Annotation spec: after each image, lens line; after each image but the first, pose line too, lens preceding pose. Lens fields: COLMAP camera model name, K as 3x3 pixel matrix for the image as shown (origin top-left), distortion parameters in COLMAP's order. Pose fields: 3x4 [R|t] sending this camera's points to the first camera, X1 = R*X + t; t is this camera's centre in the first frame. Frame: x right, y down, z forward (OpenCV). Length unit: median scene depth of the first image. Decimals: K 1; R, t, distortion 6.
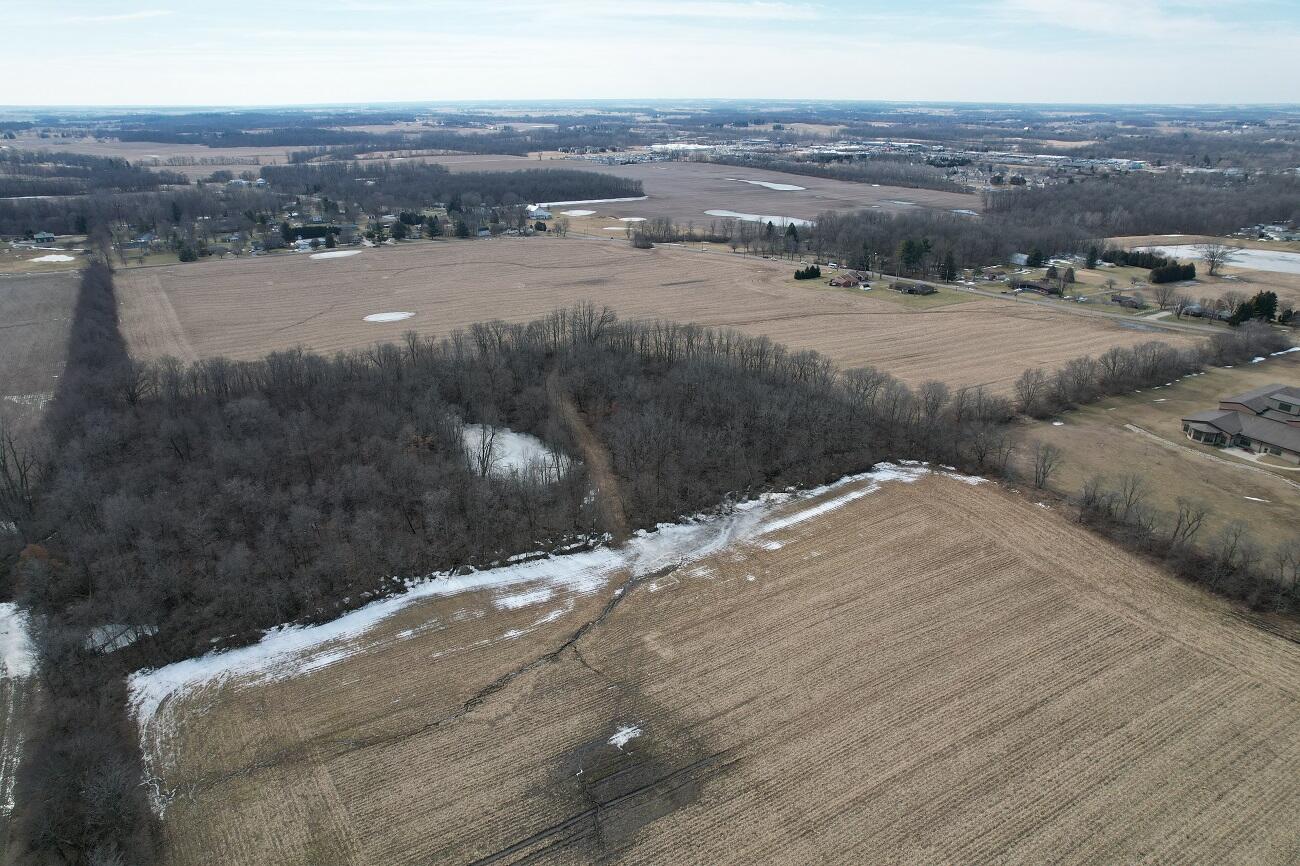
lens RADIAL K [[864.4, 0, 629.5], [0, 864.4, 451.0], [0, 0, 1]] dist [-0.097280, 0.081276]
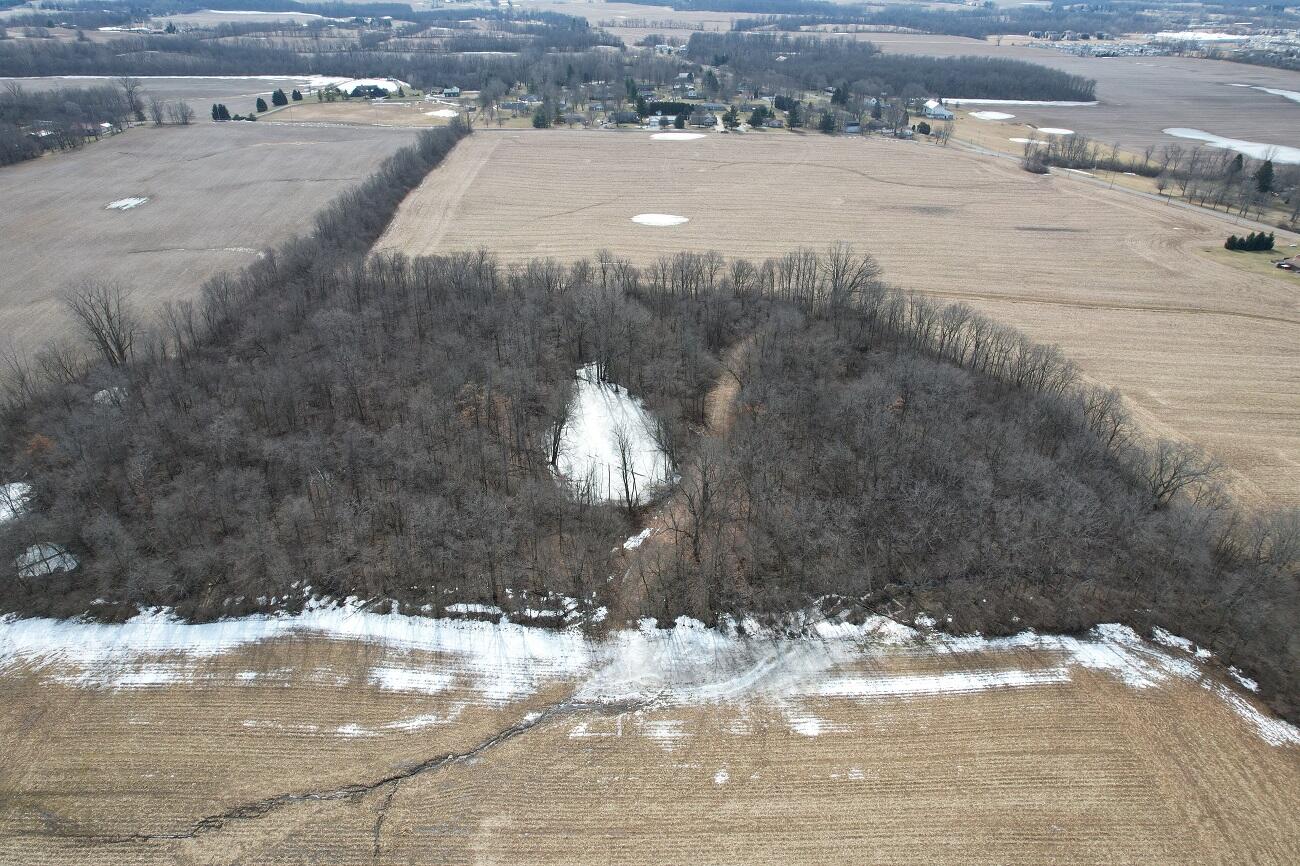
lens RADIAL K [[864.4, 0, 629.5], [0, 864.4, 451.0], [0, 0, 1]] dist [-0.097280, 0.081276]
pose [[0.862840, 0.255590, -0.436097, 0.243378], [-0.197761, 0.964666, 0.174096, -0.140845], [0.465185, -0.063975, 0.882899, 0.379507]]
